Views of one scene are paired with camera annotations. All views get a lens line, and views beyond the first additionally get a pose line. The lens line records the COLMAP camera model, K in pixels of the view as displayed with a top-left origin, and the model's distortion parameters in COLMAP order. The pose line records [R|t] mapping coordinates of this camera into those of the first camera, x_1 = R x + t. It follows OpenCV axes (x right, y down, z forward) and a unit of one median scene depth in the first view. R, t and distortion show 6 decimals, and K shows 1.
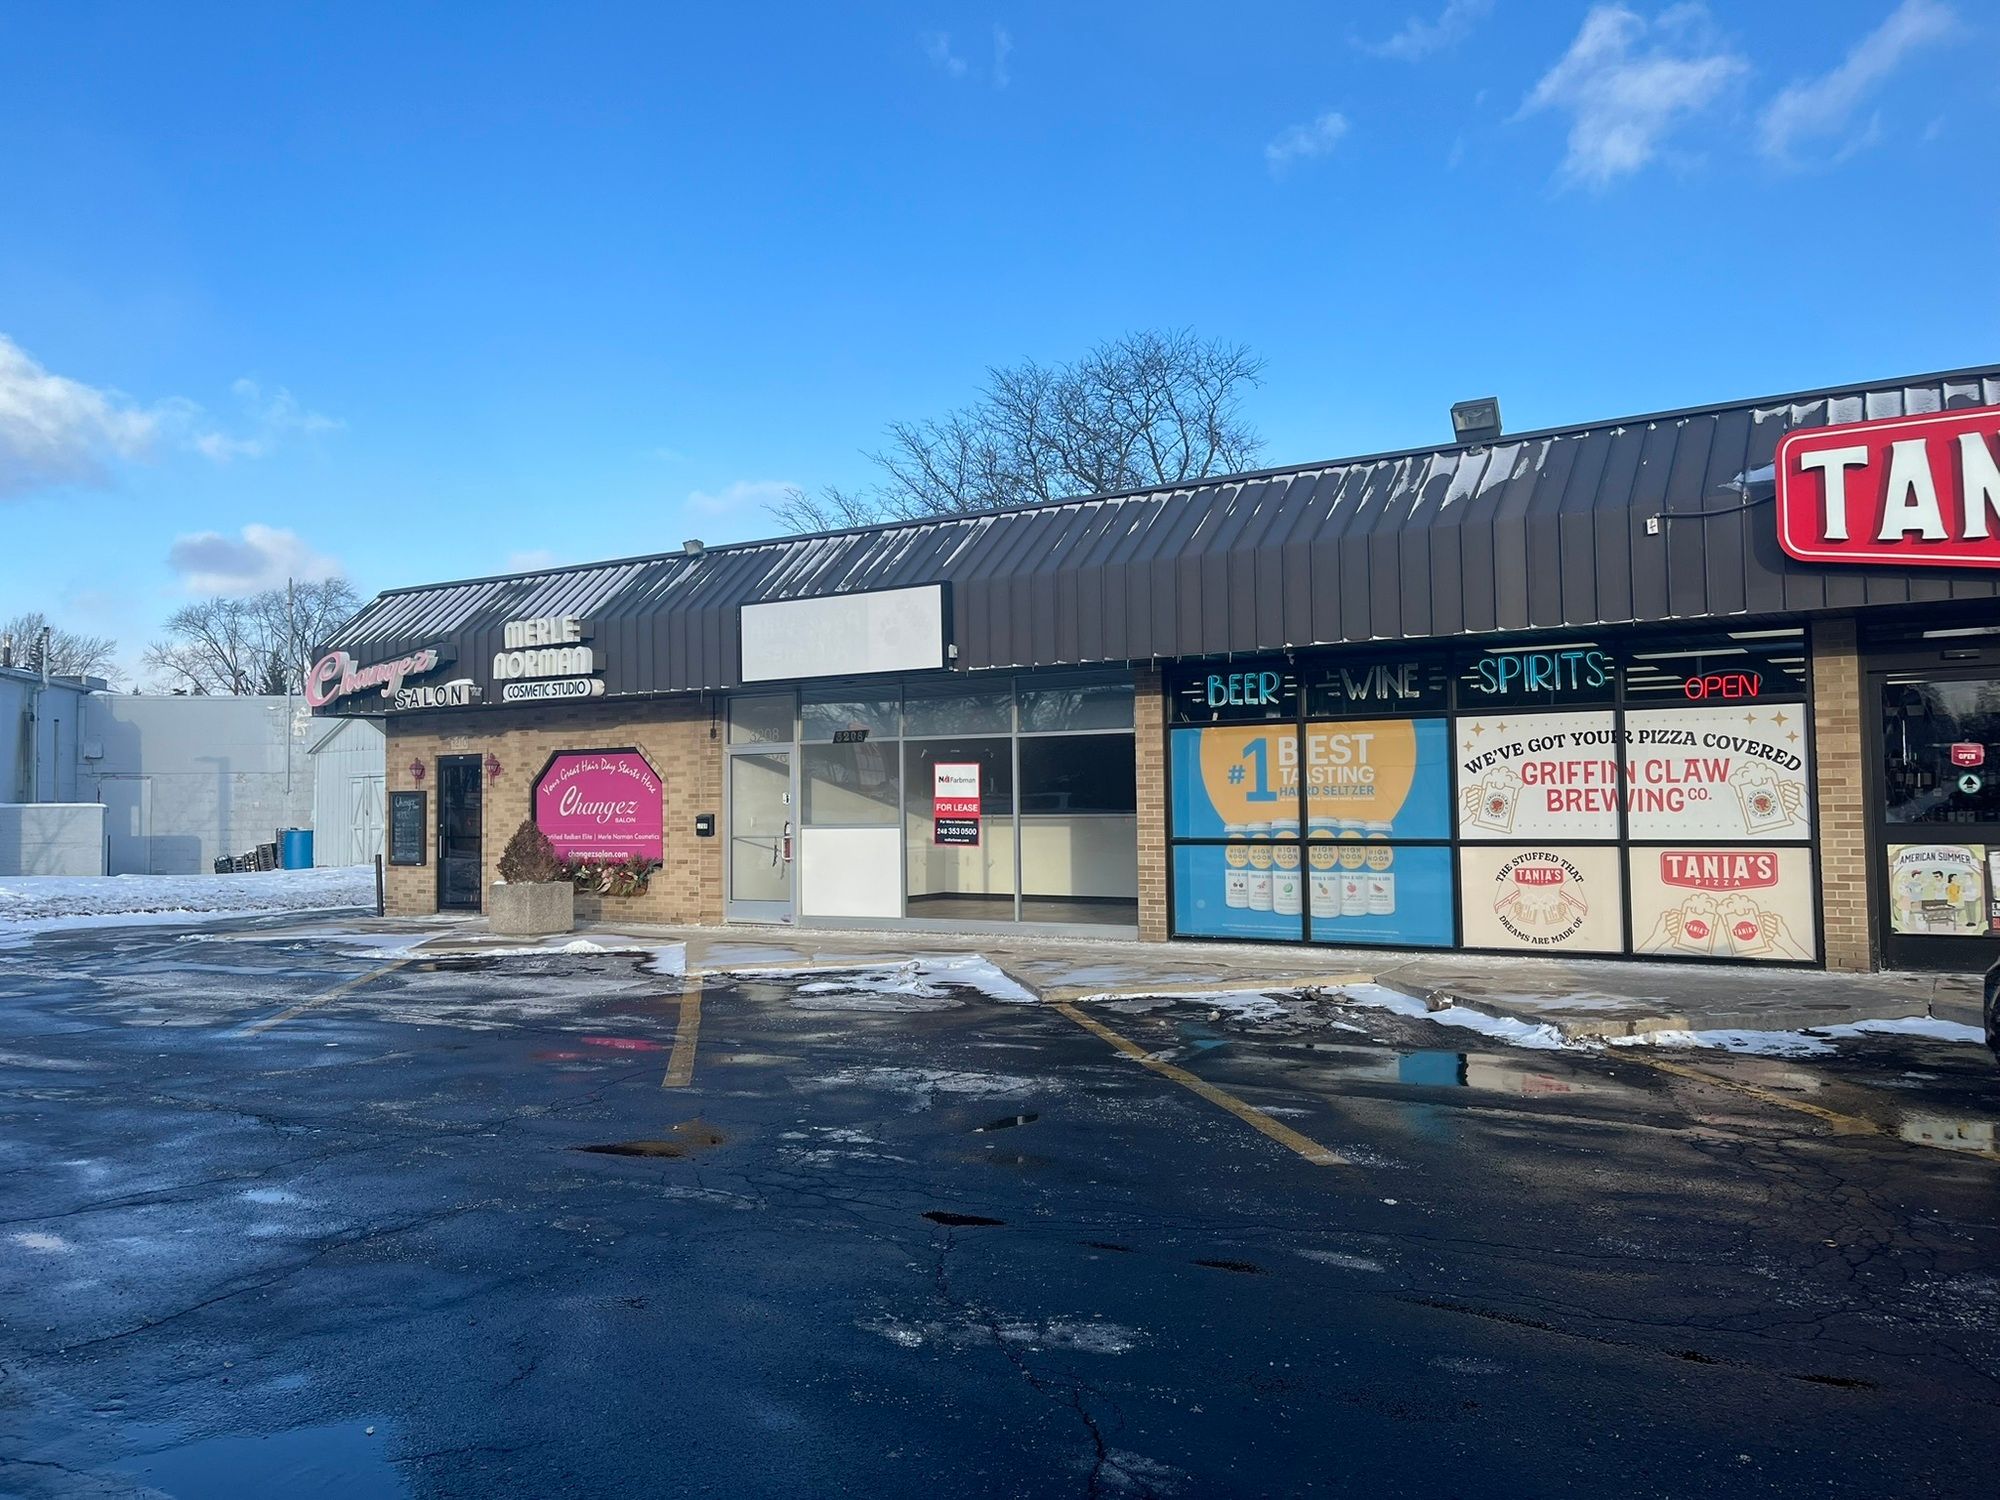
lens RADIAL K [[1509.0, 0, 995.7], [0, 1509.0, 750.7], [0, 0, 1]] dist [0.048663, -0.031695]
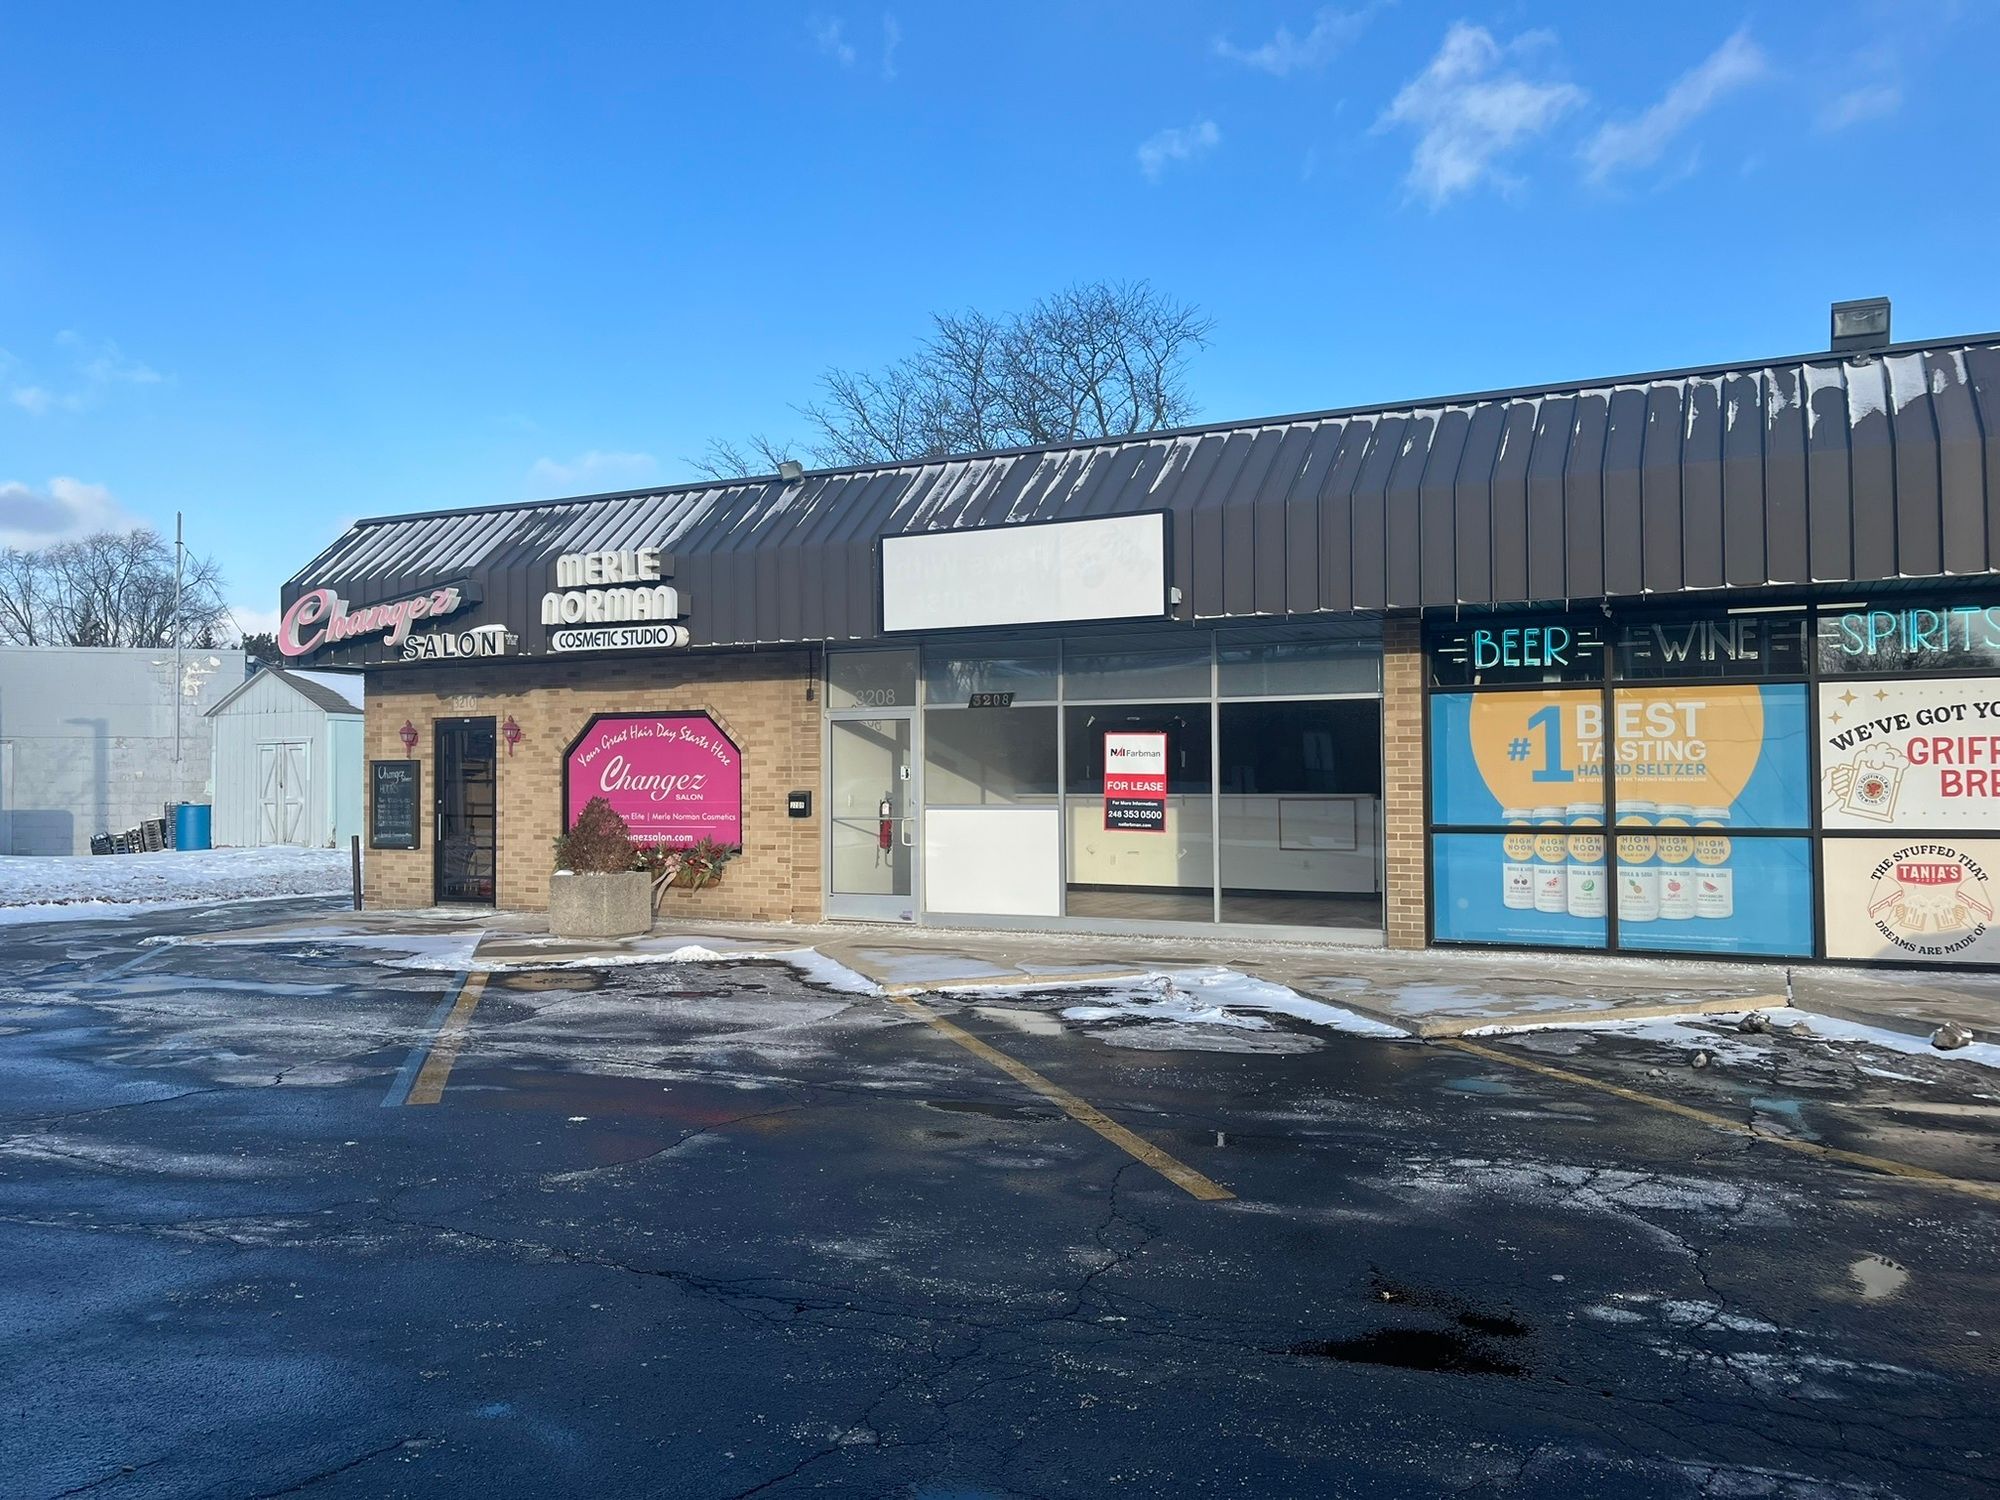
lens RADIAL K [[1509.0, 0, 996.0], [0, 1509.0, 756.2], [0, 0, 1]] dist [0.048663, -0.031695]
pose [[0.993999, 0.009864, 0.108943, -0.196505], [-0.011918, 0.999763, 0.018212, 0.006914], [-0.108738, -0.019401, 0.993881, 0.176591]]
